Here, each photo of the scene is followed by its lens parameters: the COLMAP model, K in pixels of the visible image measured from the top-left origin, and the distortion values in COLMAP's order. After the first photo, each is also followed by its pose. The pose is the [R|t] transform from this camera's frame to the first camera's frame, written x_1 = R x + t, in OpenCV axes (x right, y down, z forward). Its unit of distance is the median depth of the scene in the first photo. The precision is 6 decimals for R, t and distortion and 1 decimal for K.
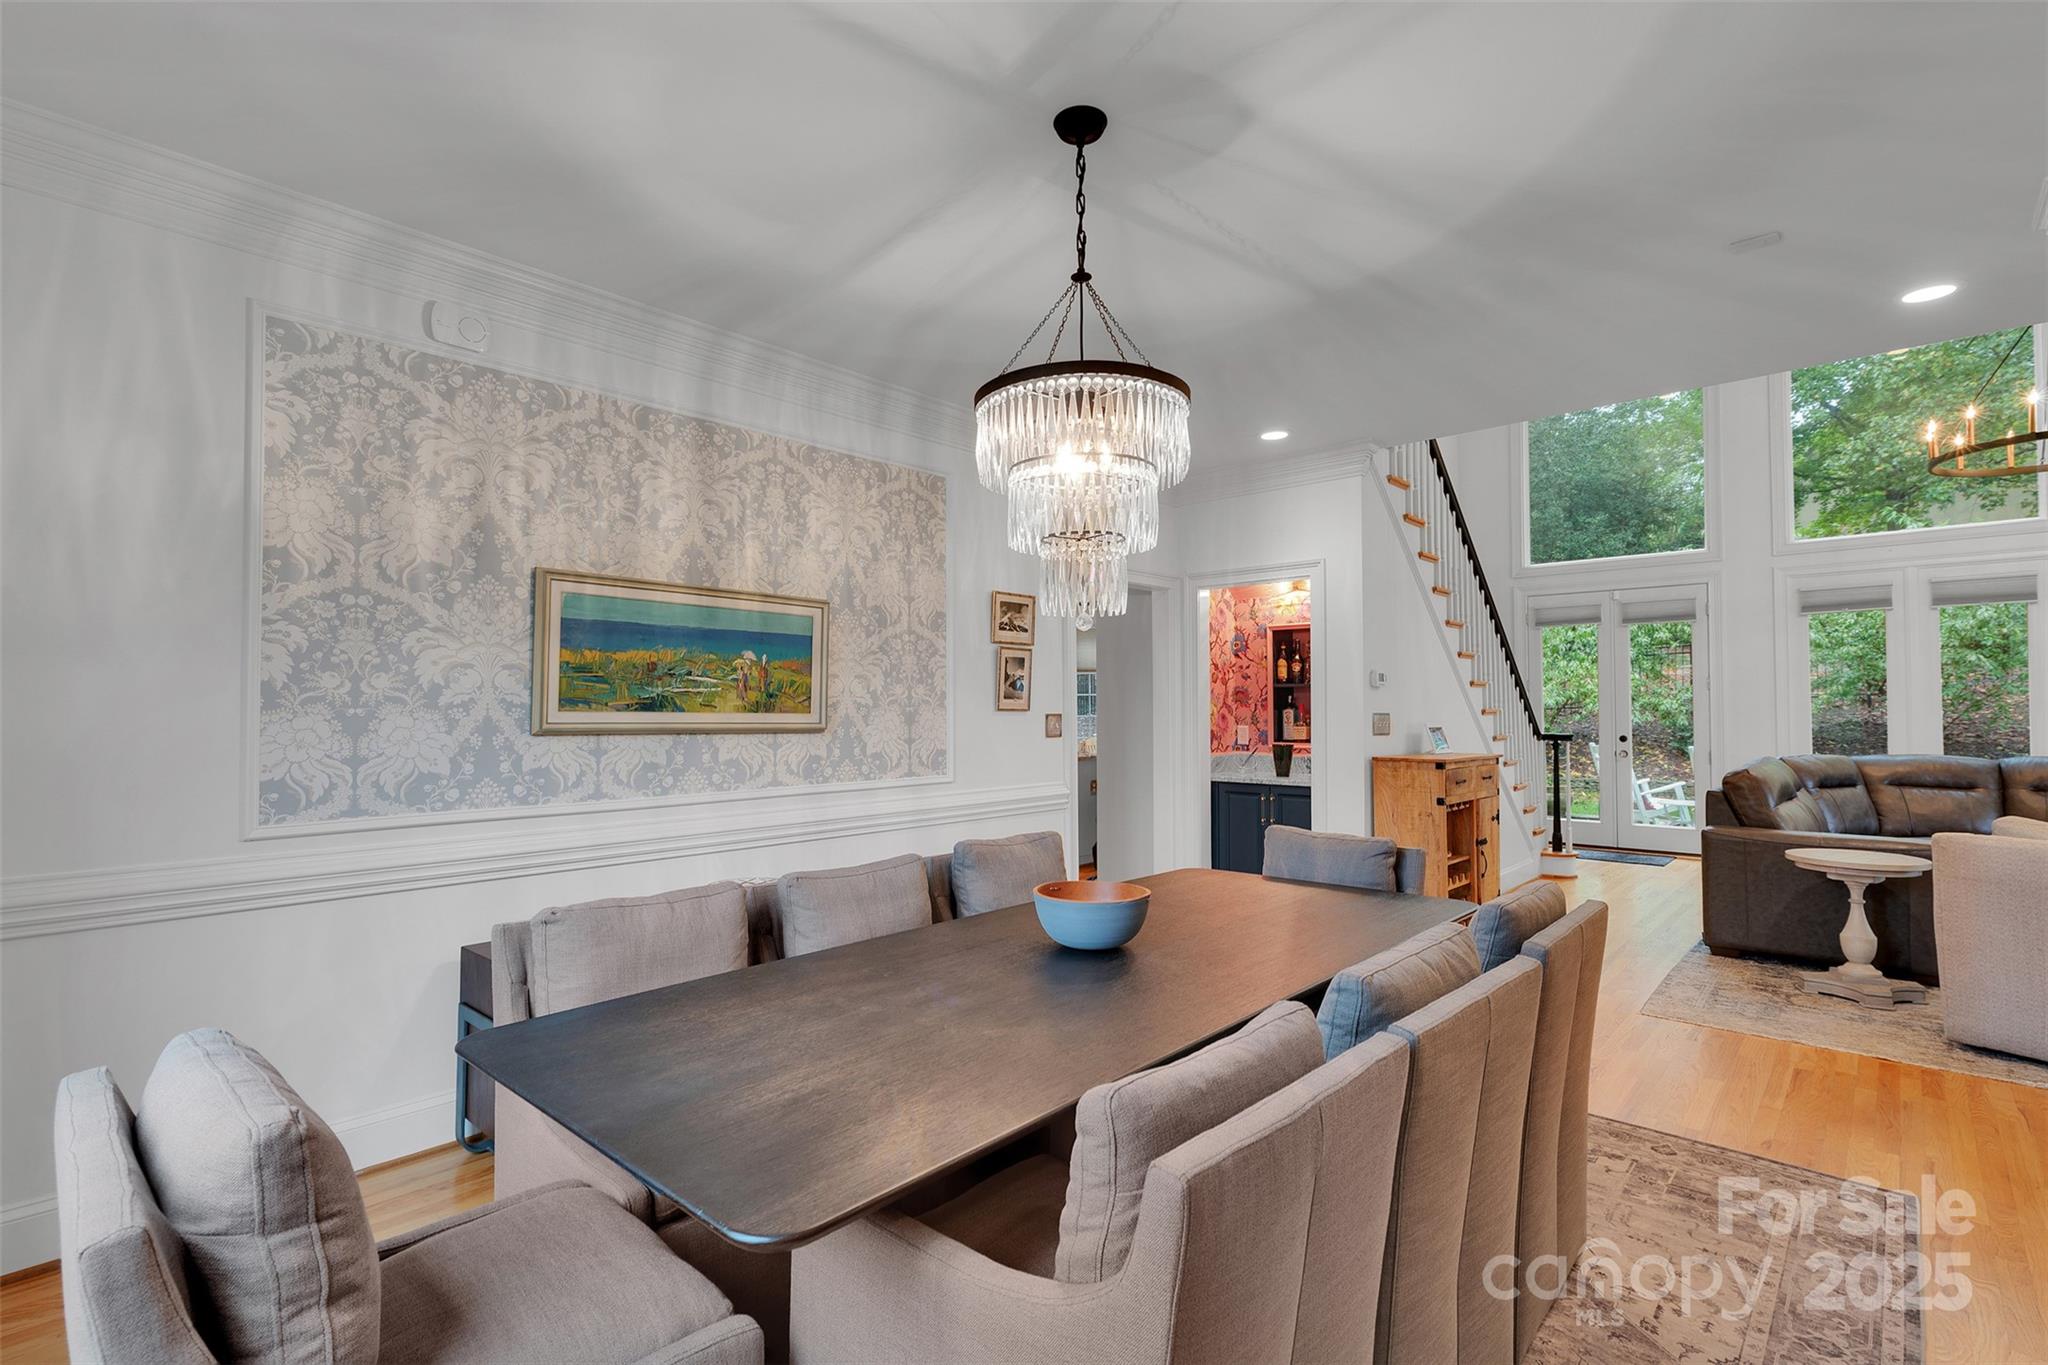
lens RADIAL K [[961.2, 0, 1024.0], [0, 961.2, 682.5], [0, 0, 1]] dist [-0.000485, -0.000354]
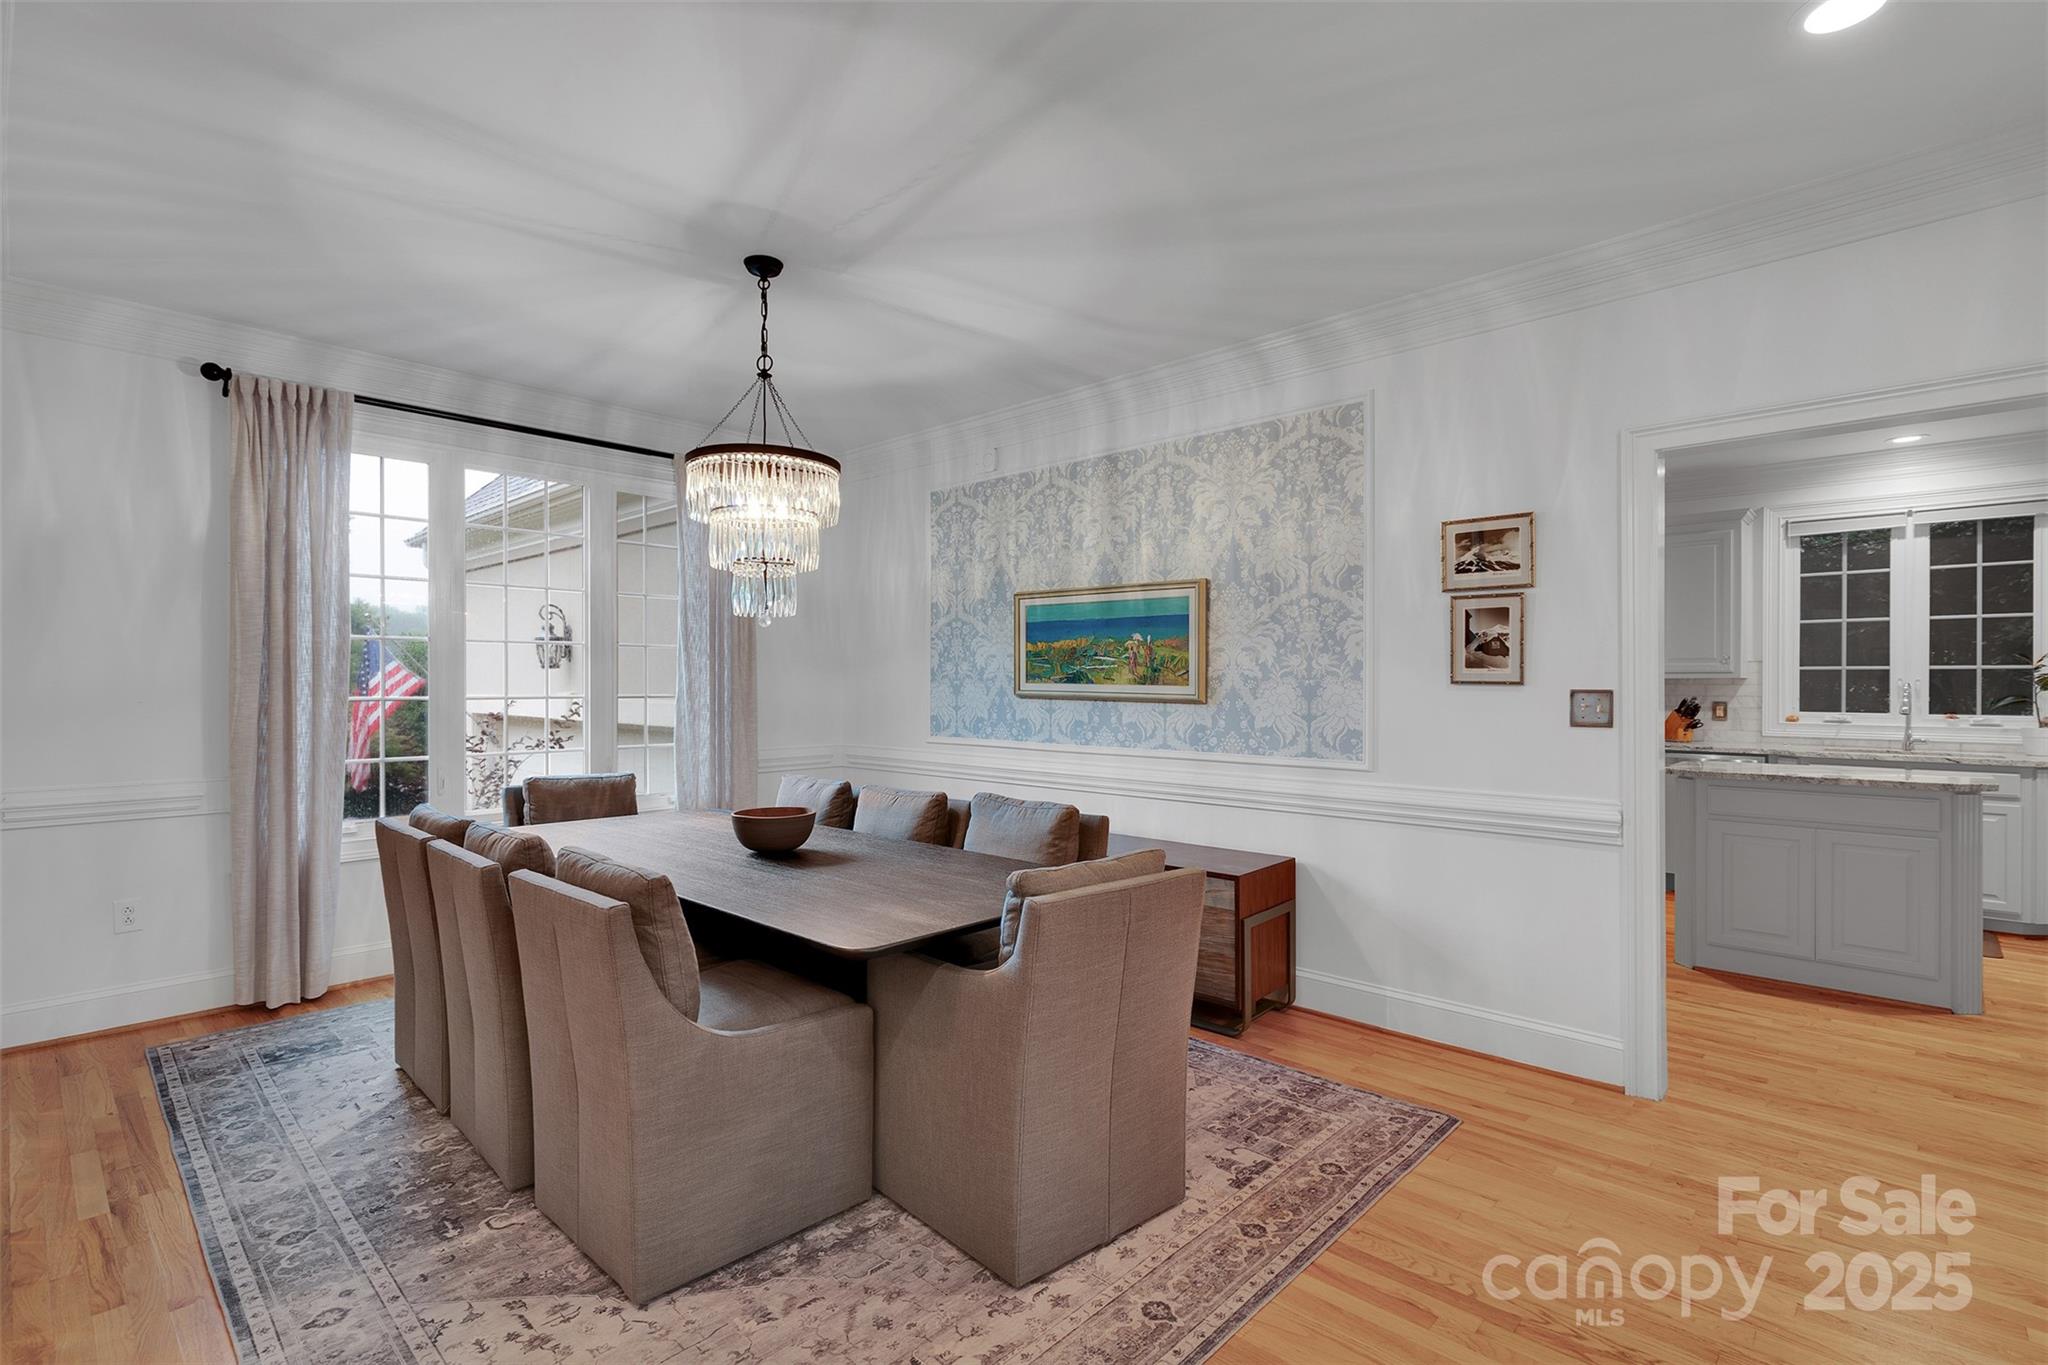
lens RADIAL K [[961.2, 0, 1024.0], [0, 961.2, 682.5], [0, 0, 1]] dist [-0.000485, -0.000354]
pose [[-0.028268, 0.007393, -0.999573, 0.846548], [0.031870, 0.999471, 0.006491, 0.015033], [0.999092, -0.031672, -0.028489, 0.818119]]
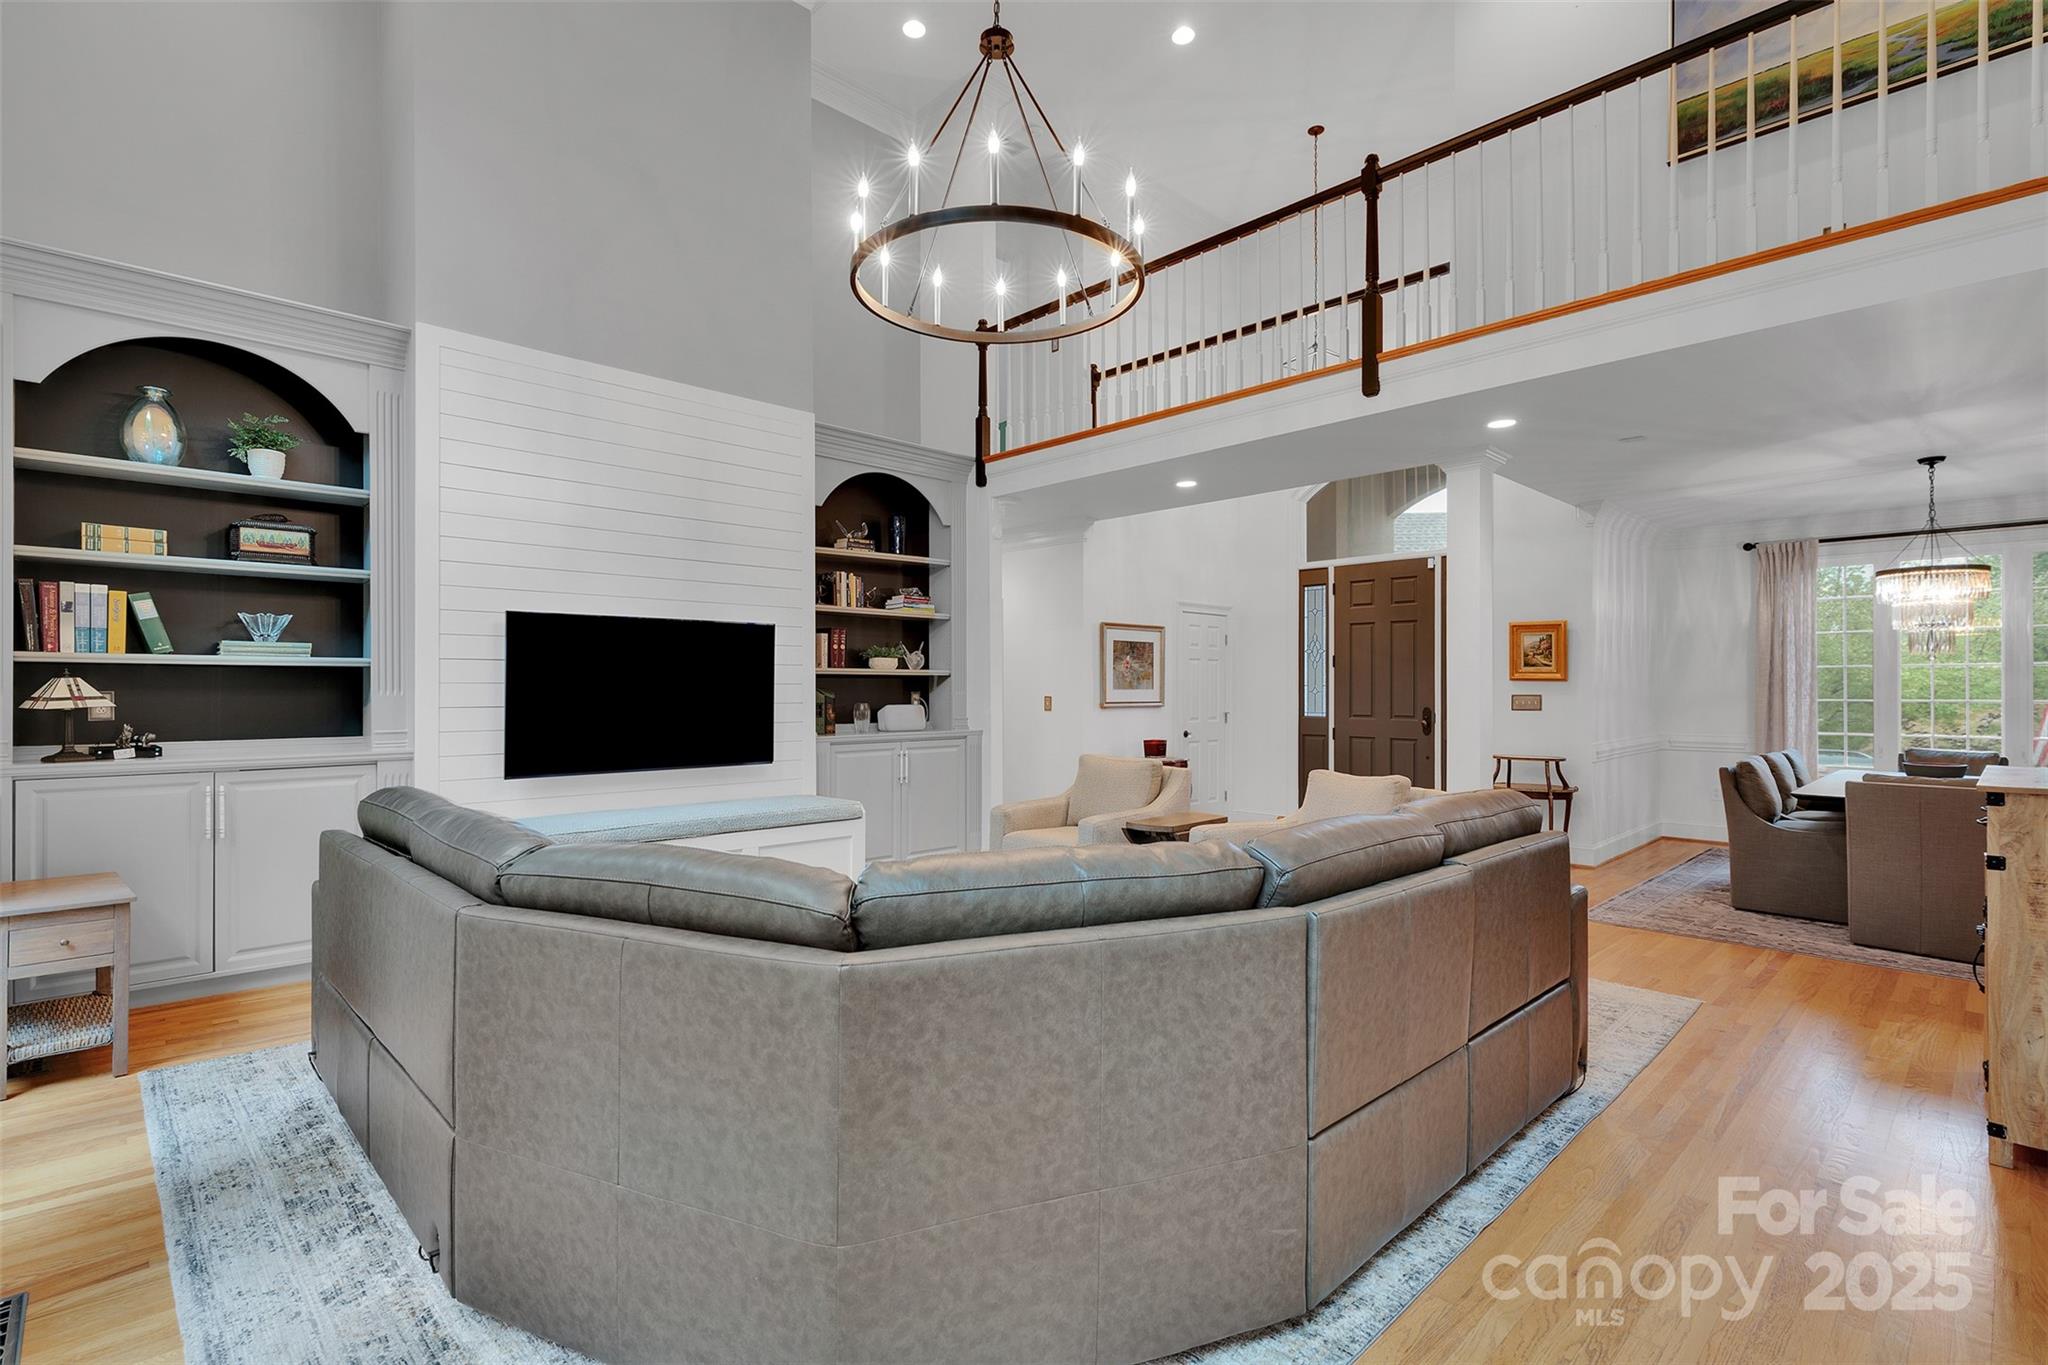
lens RADIAL K [[961.2, 0, 1024.0], [0, 961.2, 682.5], [0, 0, 1]] dist [-0.000485, -0.000354]
pose [[-0.997715, 0.004752, 0.067402, 1.298192], [0.002212, 0.999286, -0.037710, 0.049585], [-0.067533, -0.037475, -0.997013, 2.072612]]
